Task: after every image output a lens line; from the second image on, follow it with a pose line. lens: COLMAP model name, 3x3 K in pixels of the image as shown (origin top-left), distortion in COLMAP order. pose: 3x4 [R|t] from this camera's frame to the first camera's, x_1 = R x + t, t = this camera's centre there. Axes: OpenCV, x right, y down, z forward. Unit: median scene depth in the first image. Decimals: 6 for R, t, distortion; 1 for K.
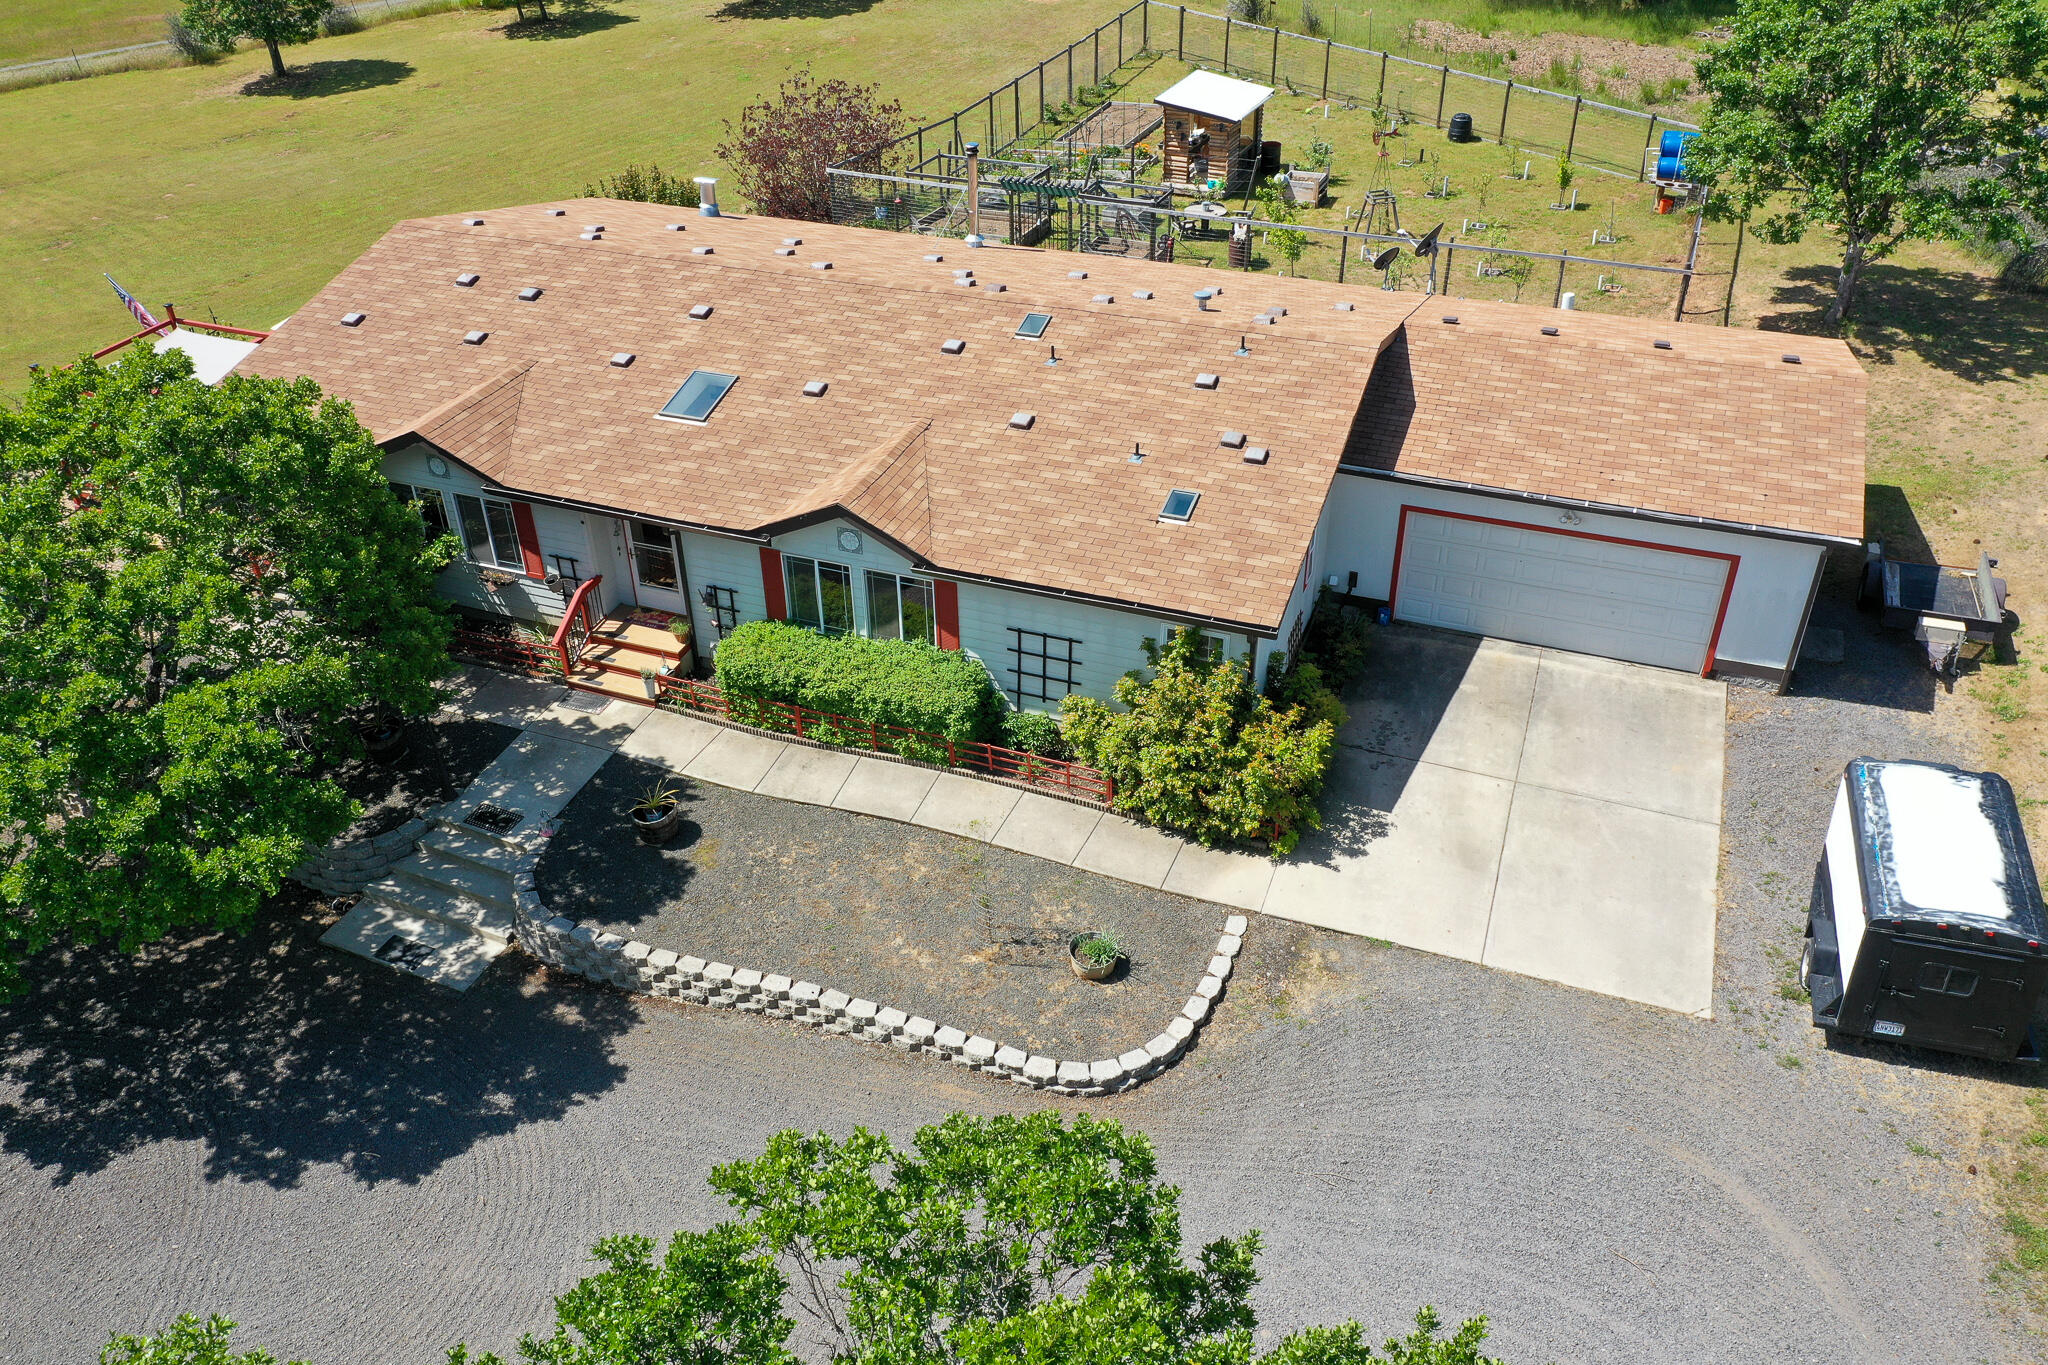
lens RADIAL K [[1616.3, 0, 1026.4], [0, 1616.3, 674.0], [0, 0, 1]] dist [0.007474, -0.003985]
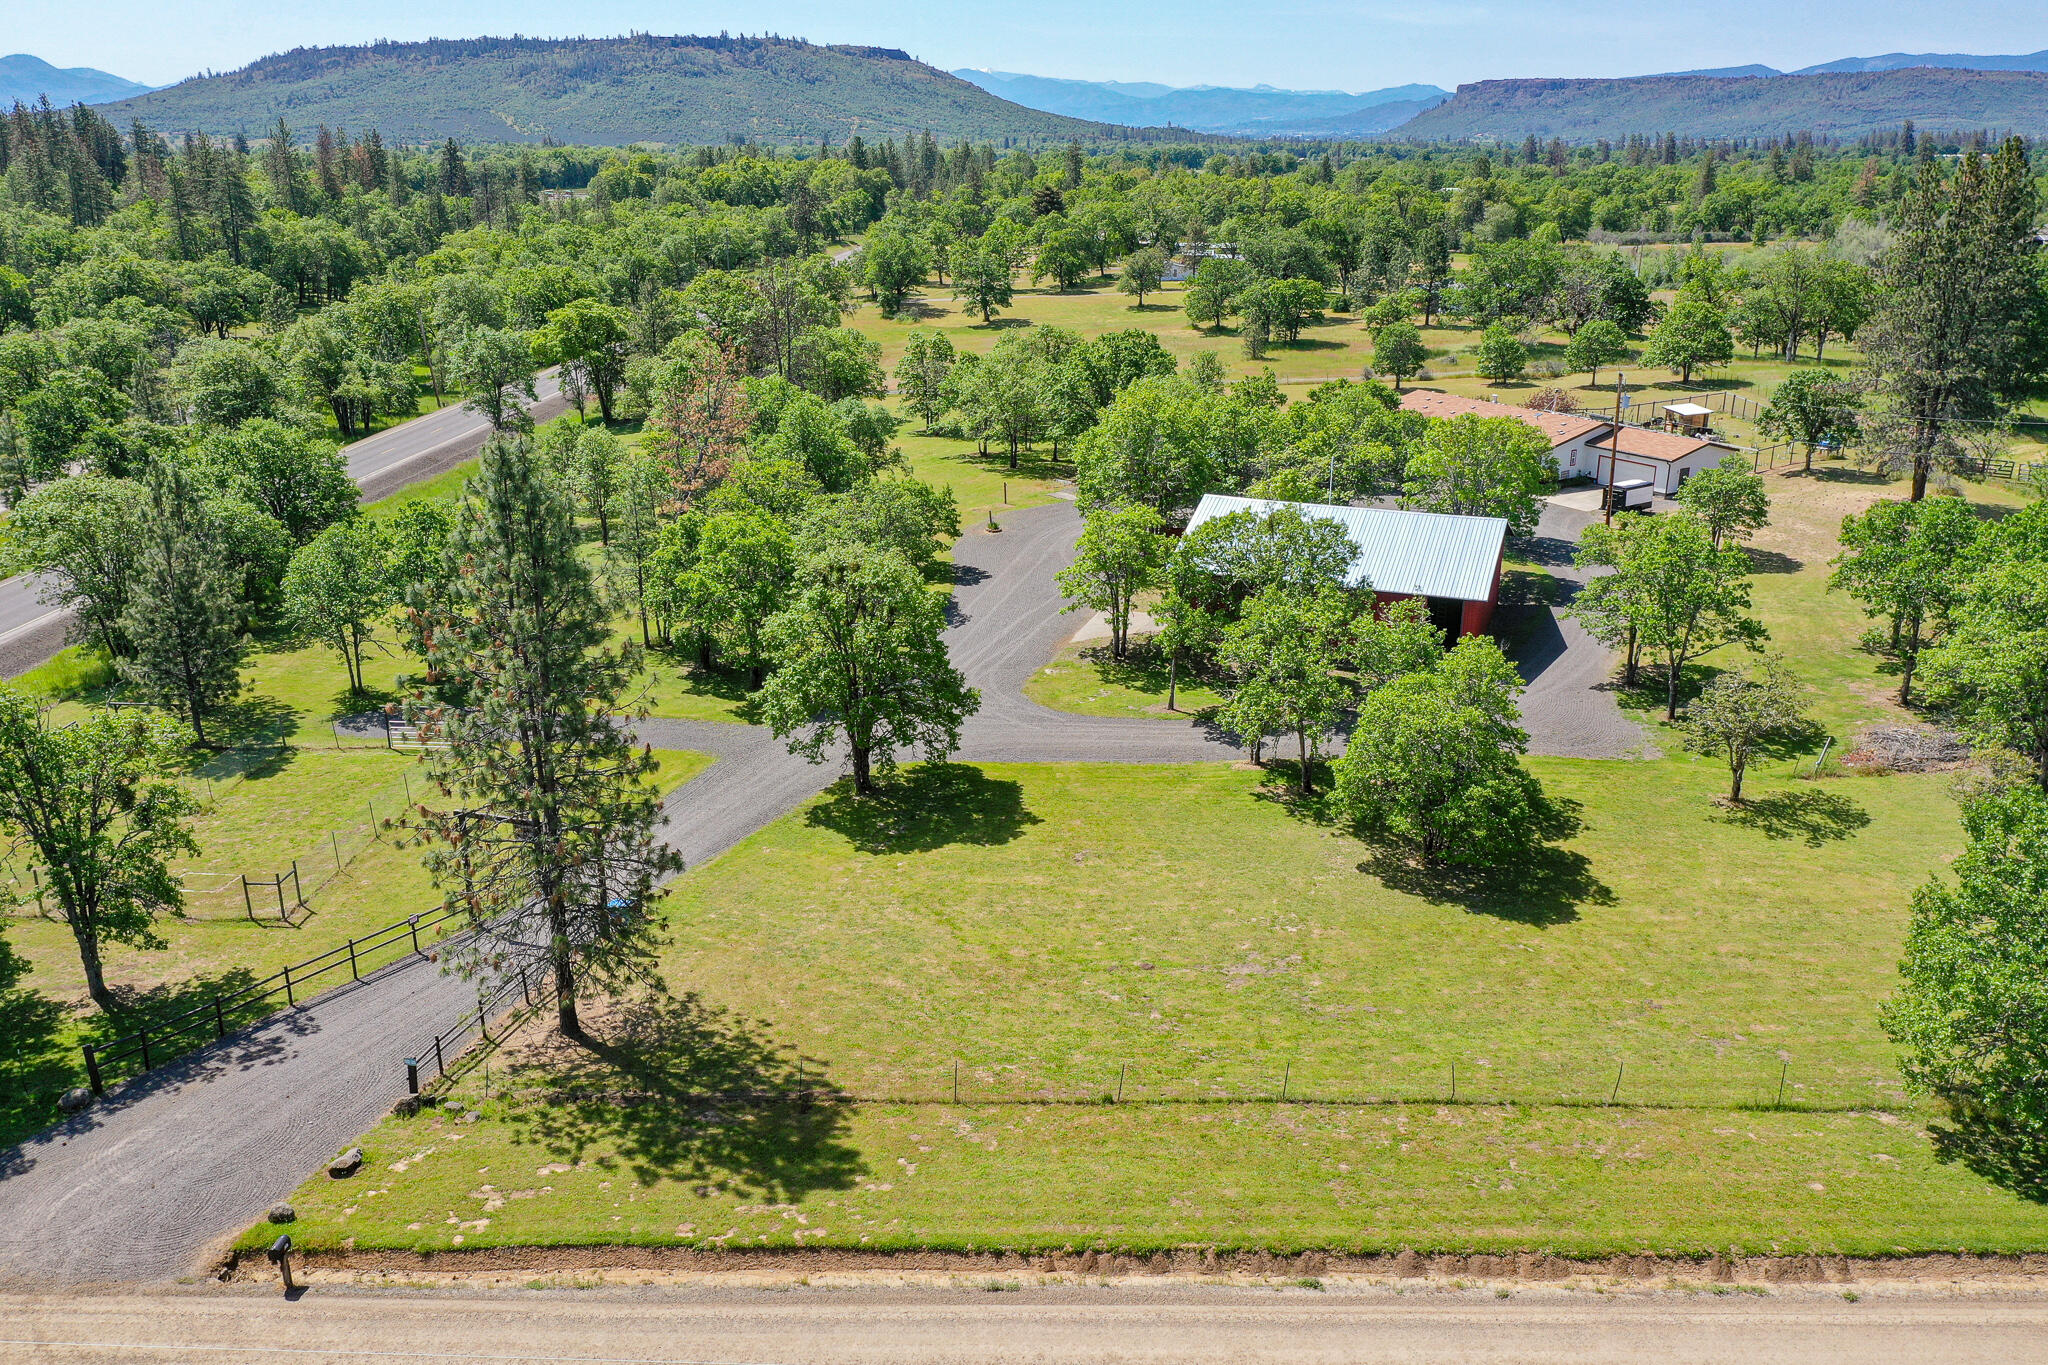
lens RADIAL K [[1616.3, 0, 1018.8], [0, 1616.3, 689.3], [0, 0, 1]] dist [0.007474, -0.003985]
pose [[0.800261, 0.210370, -0.561539, 1.732462], [-0.343099, 0.928647, -0.141059, 1.840191], [0.491797, 0.305548, 0.815338, -3.588761]]
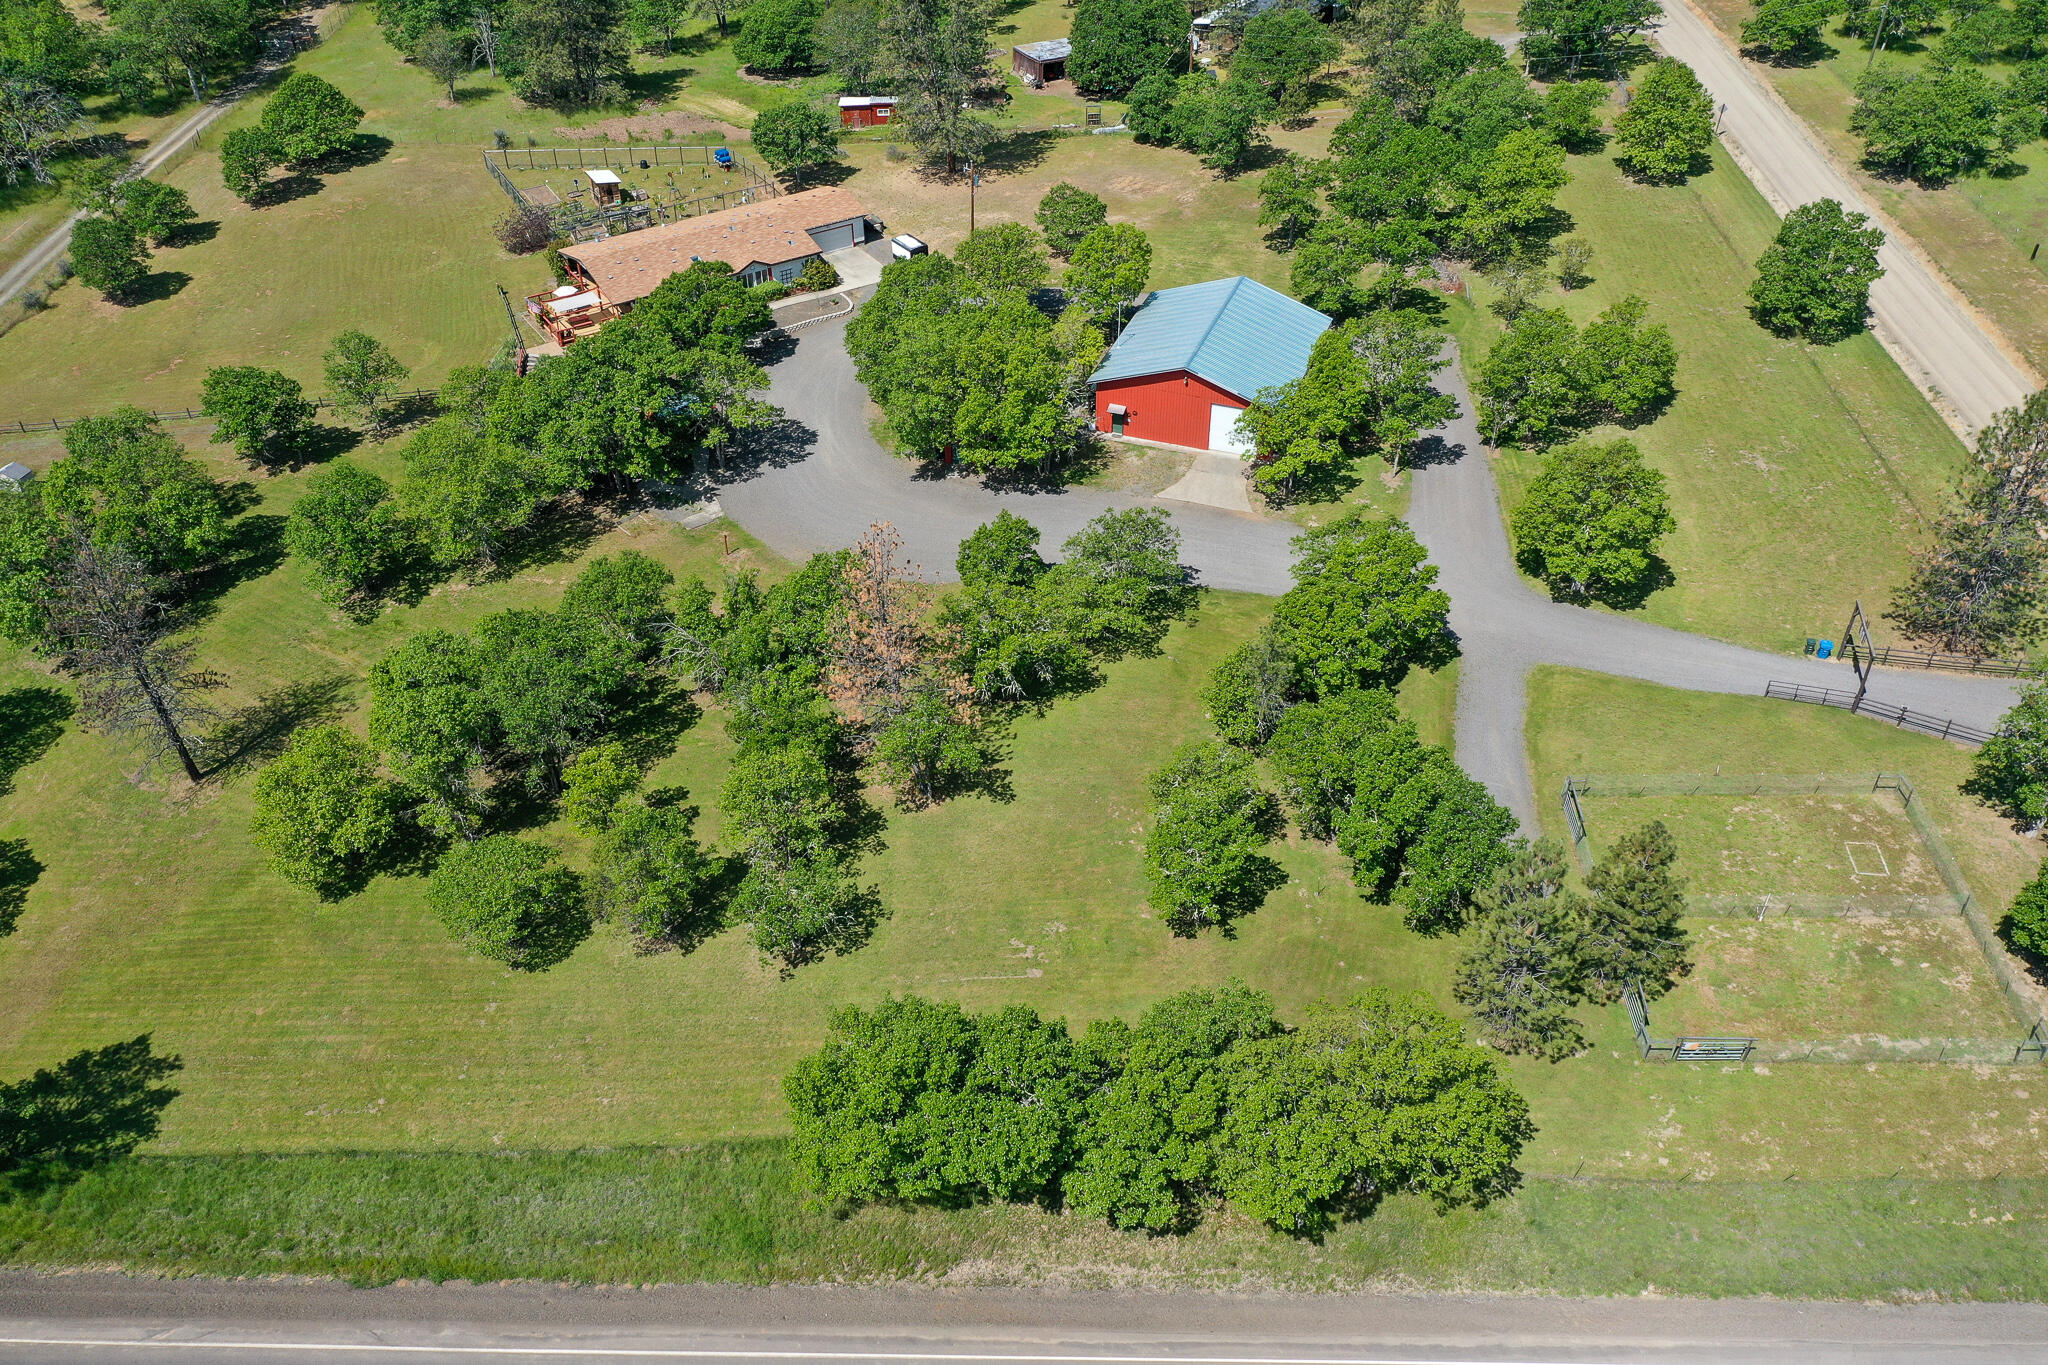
lens RADIAL K [[1616.3, 0, 1020.7], [0, 1616.3, 667.2], [0, 0, 1]] dist [0.007474, -0.003985]
pose [[0.587861, -0.486887, 0.646034, -3.783611], [0.448626, 0.860757, 0.240484, 0.177027], [-0.673167, 0.148456, 0.724436, -3.442187]]
